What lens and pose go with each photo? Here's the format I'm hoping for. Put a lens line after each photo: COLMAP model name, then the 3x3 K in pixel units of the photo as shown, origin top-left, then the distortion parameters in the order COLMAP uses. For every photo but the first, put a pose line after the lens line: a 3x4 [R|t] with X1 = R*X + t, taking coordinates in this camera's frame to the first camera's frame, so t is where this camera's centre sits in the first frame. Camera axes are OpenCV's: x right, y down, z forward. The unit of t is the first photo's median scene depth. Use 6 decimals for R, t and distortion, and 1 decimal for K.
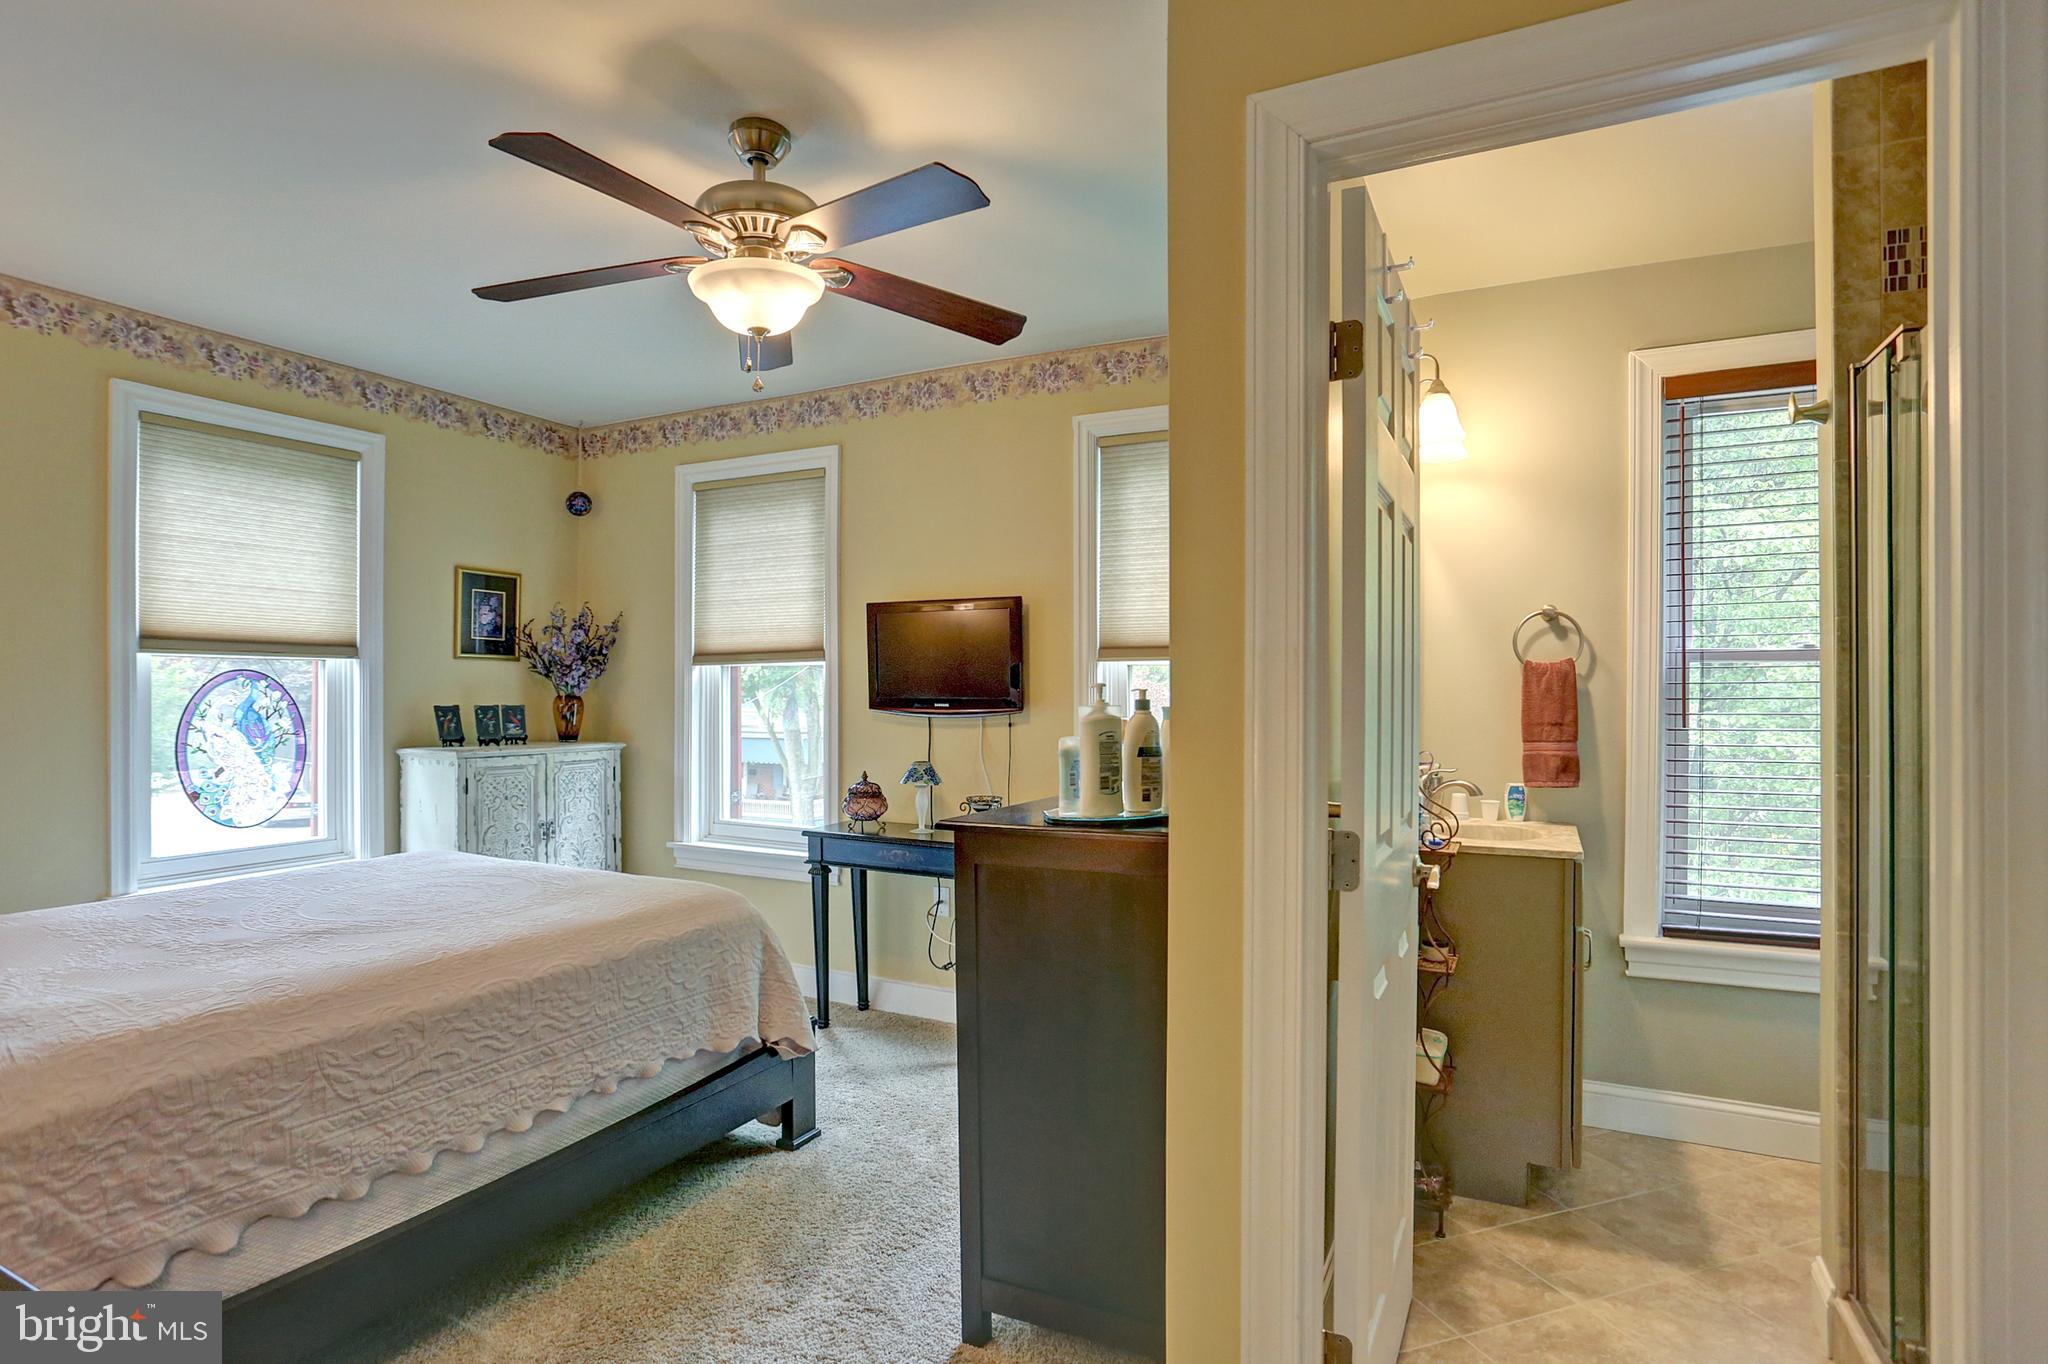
lens RADIAL K [[1064.1, 0, 1002.2], [0, 1064.1, 682.3], [0, 0, 1]] dist [-0.039869, 0.014831]
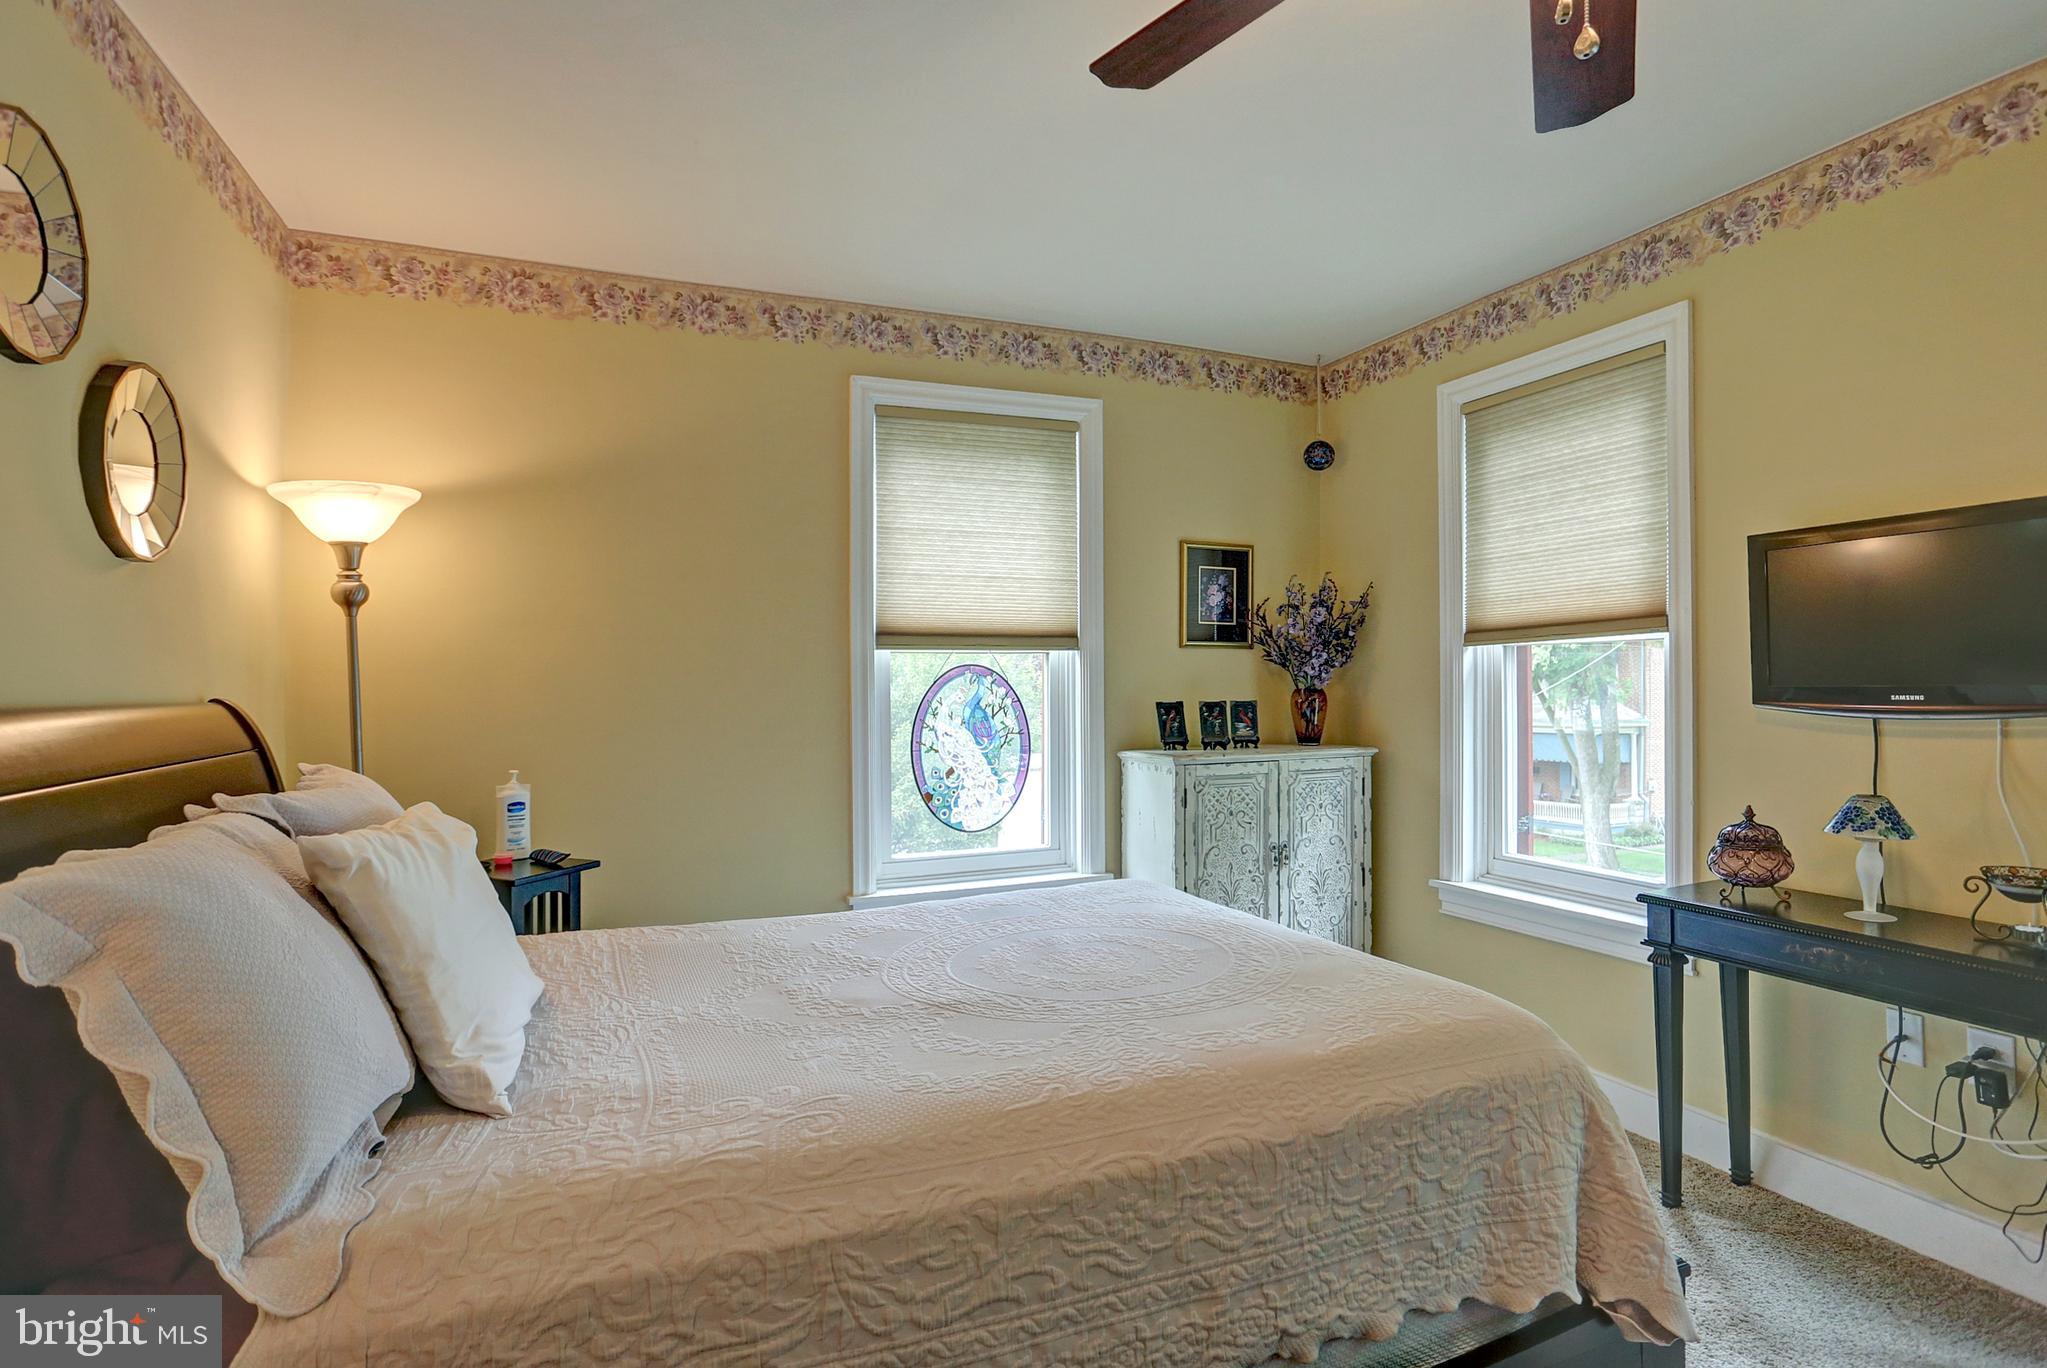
lens RADIAL K [[1063.6, 0, 1027.0], [0, 1063.6, 711.3], [0, 0, 1]] dist [-0.039869, 0.014831]
pose [[0.776988, 0.002609, -0.629510, -0.075562], [0.018690, 0.999455, 0.027211, 0.004575], [0.629238, -0.032908, 0.776516, 0.274439]]
